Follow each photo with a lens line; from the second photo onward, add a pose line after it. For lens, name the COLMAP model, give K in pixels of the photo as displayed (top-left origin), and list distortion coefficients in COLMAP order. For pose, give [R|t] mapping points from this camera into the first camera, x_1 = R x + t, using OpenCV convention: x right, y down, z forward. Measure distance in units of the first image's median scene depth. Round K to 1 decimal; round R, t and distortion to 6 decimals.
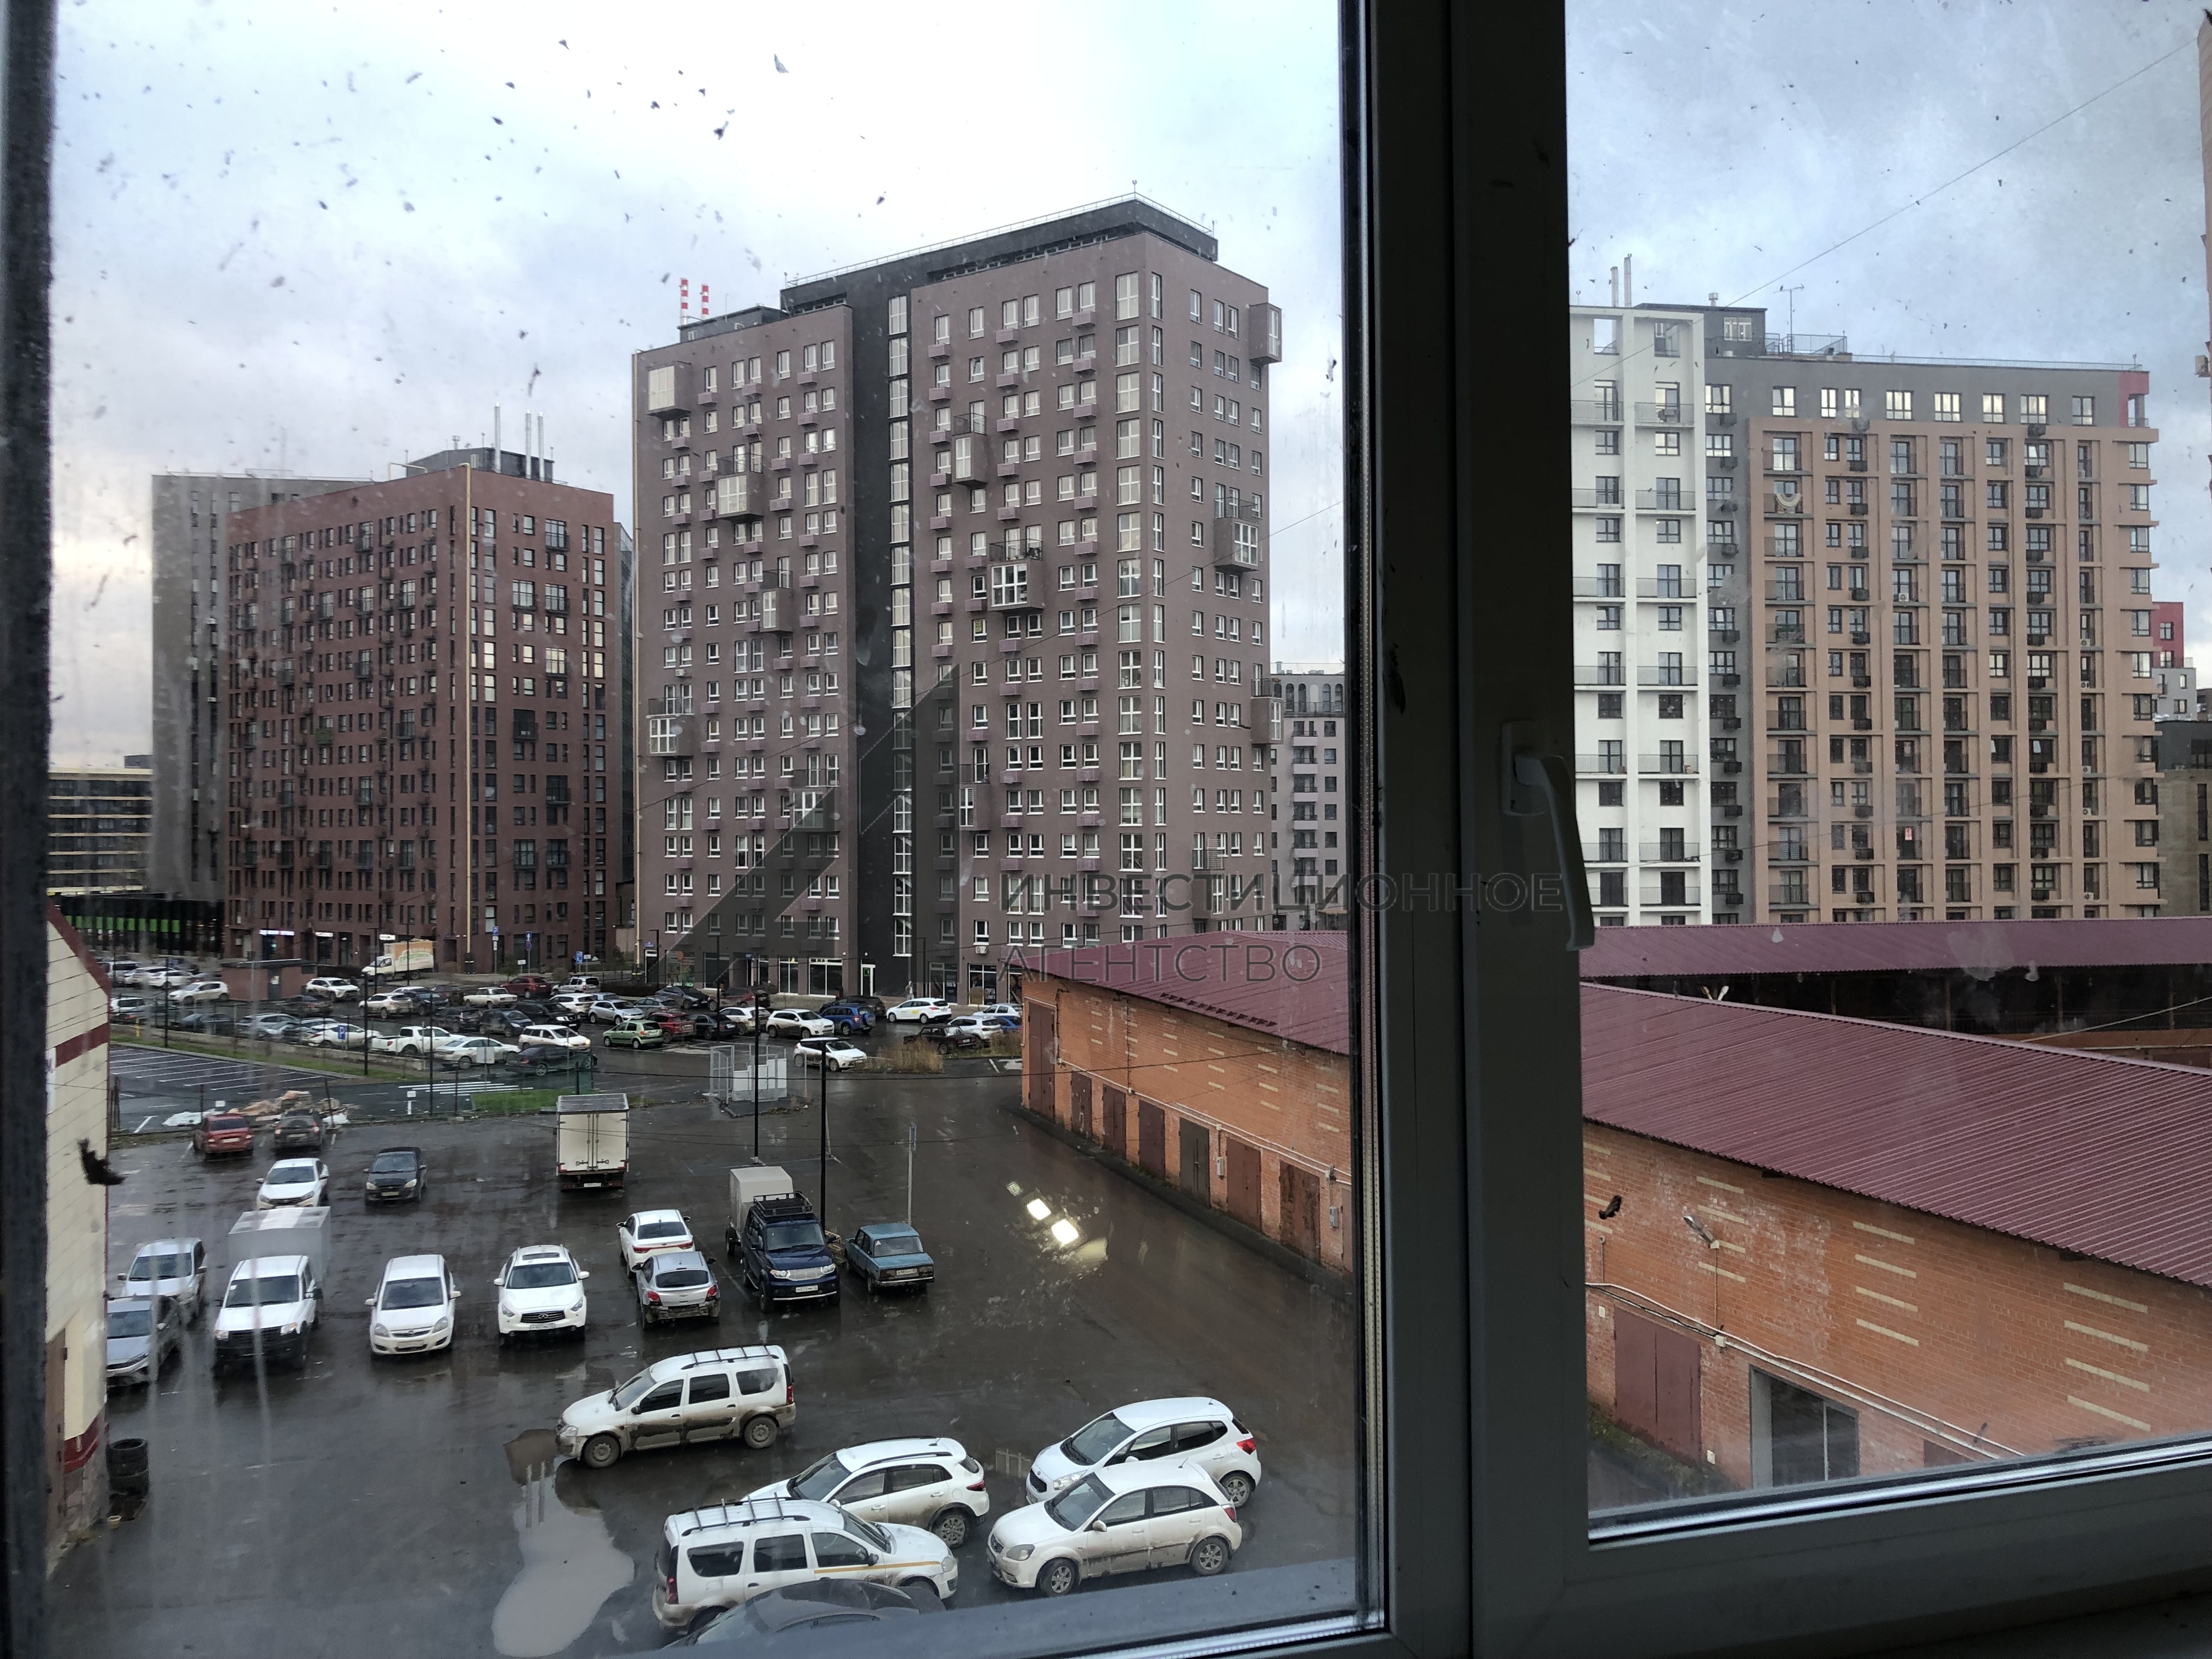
lens RADIAL K [[1803.1, 0, 1109.4], [0, 1803.1, 802.4], [0, 0, 1]] dist [0.014418, -0.010611]
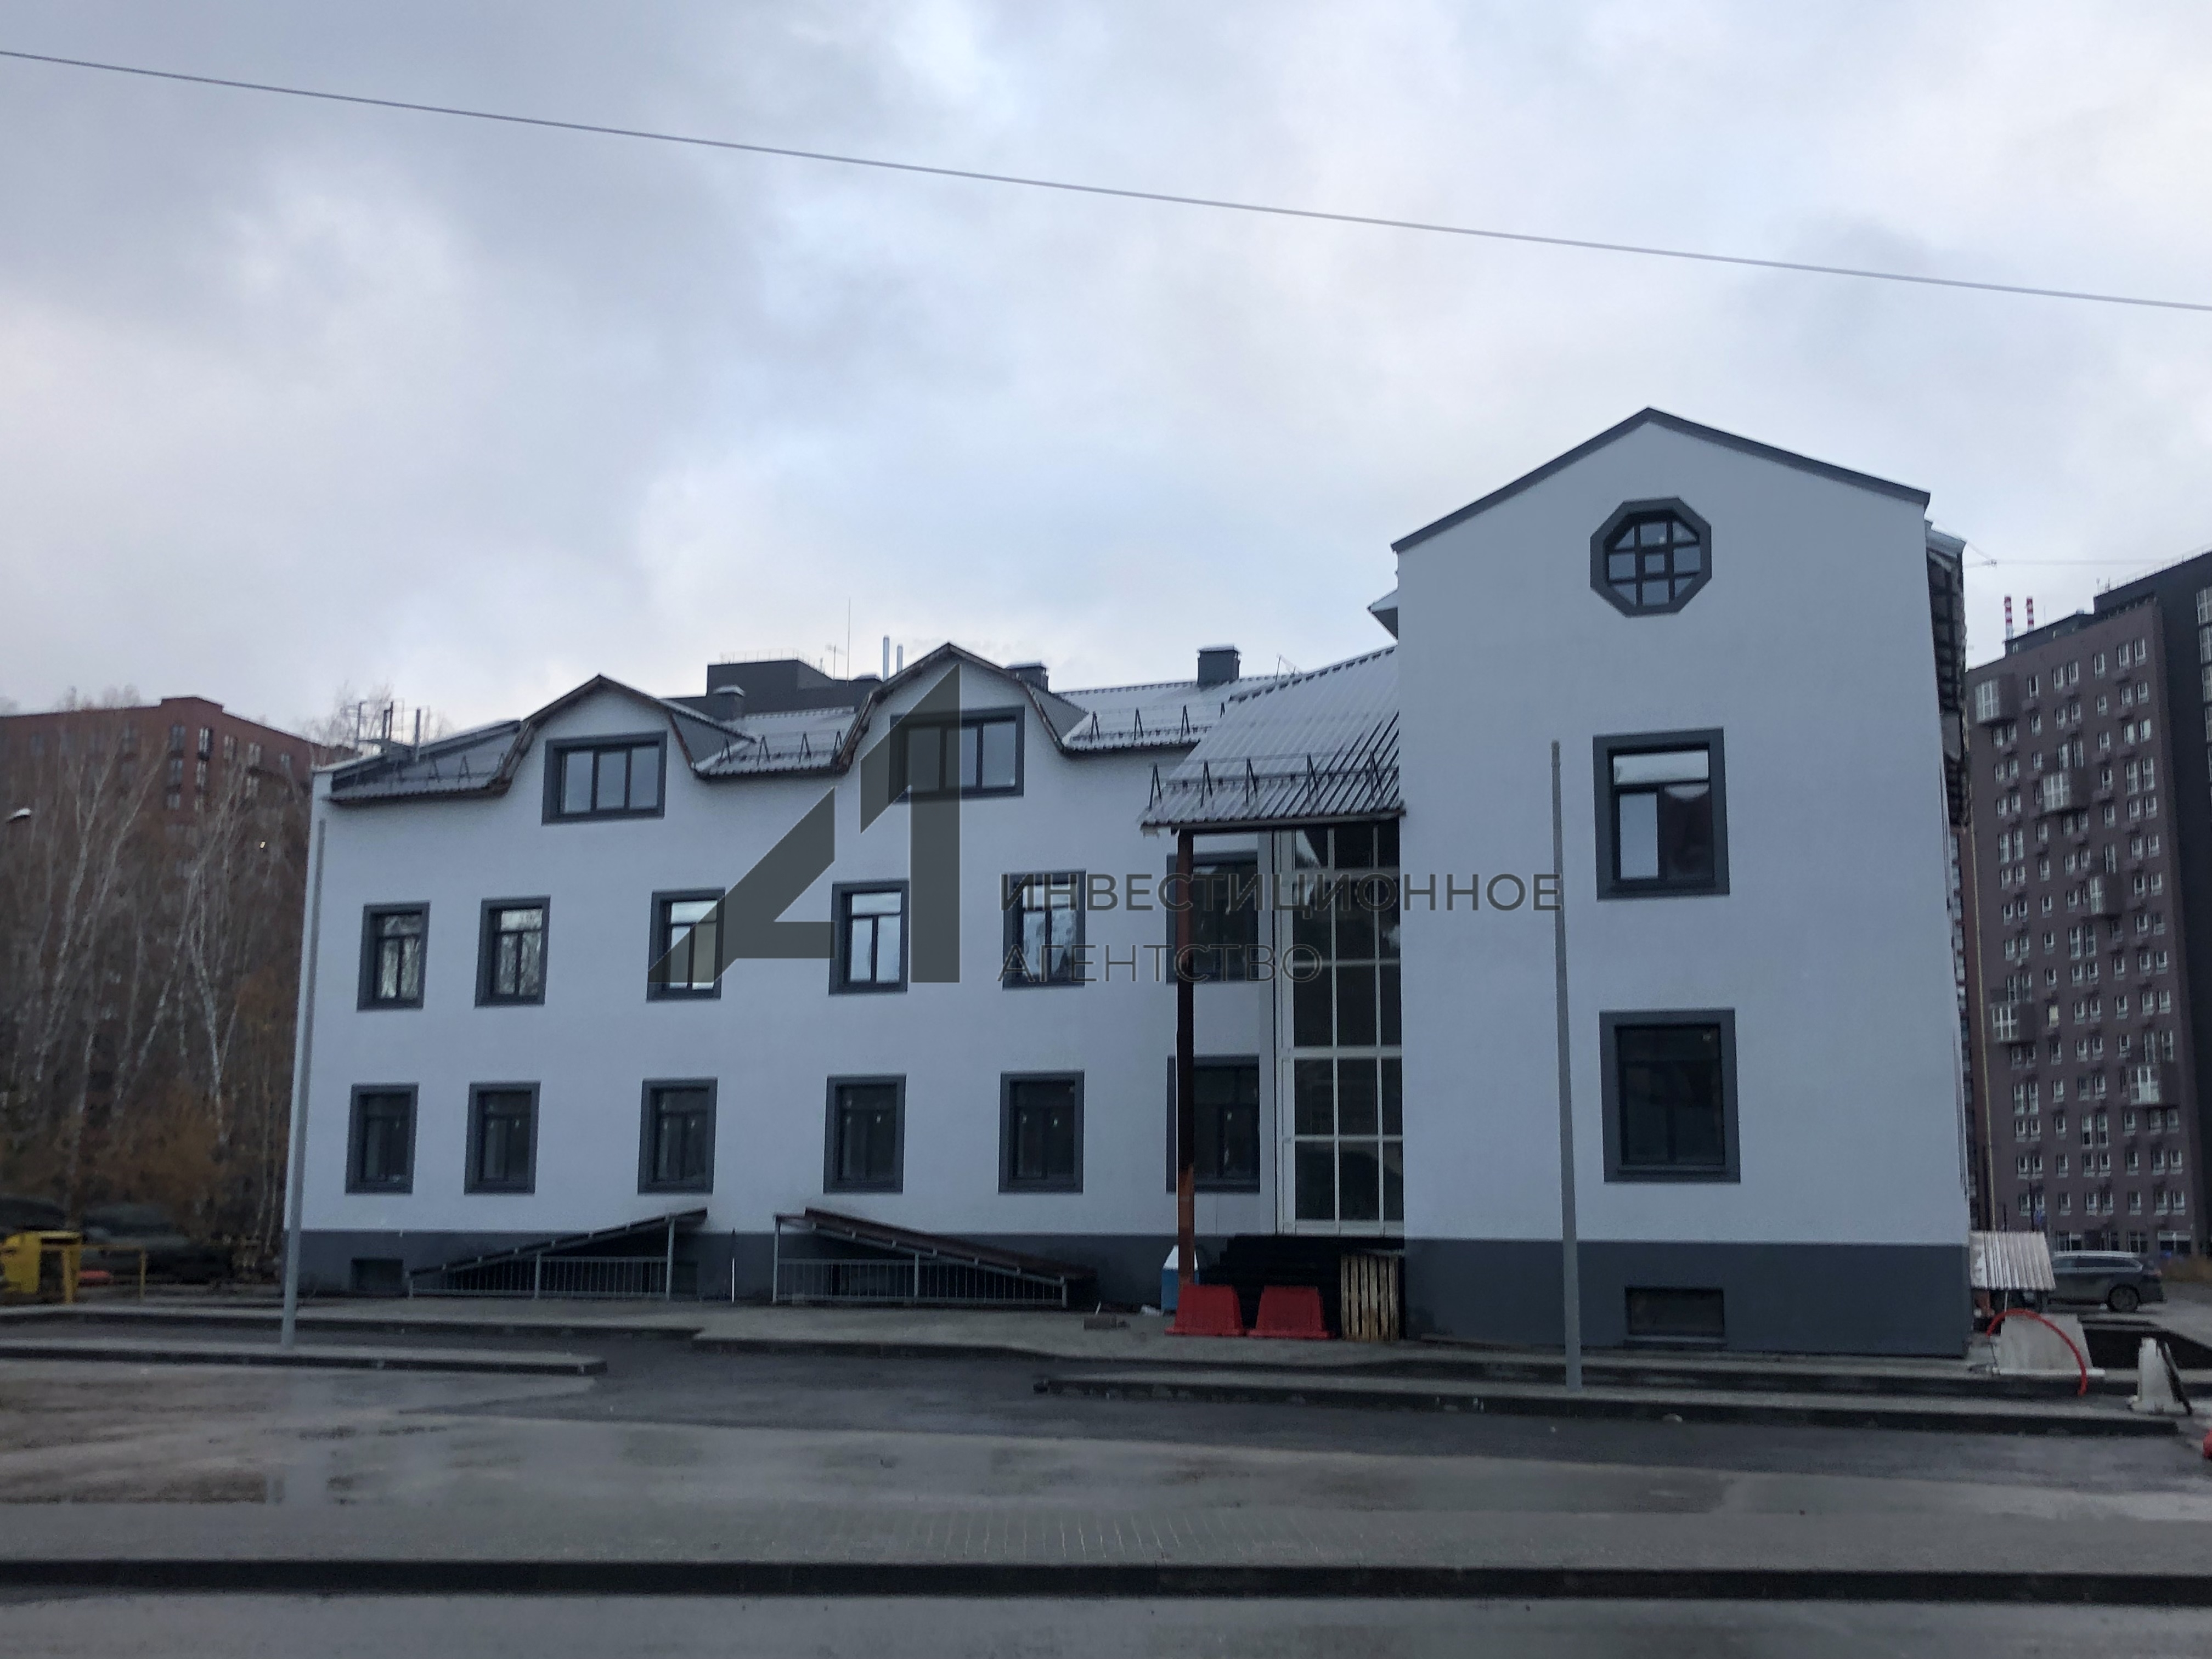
lens RADIAL K [[2285.5, 0, 1106.0], [0, 2285.5, 829.5], [0, 0, 1]] dist [0.020134, 0.028636]
pose [[0.777531, -0.092306, -0.622033, 0.196368], [-0.013258, 0.986542, -0.162969, 0.080440], [0.628705, 0.134960, 0.765843, -0.387197]]
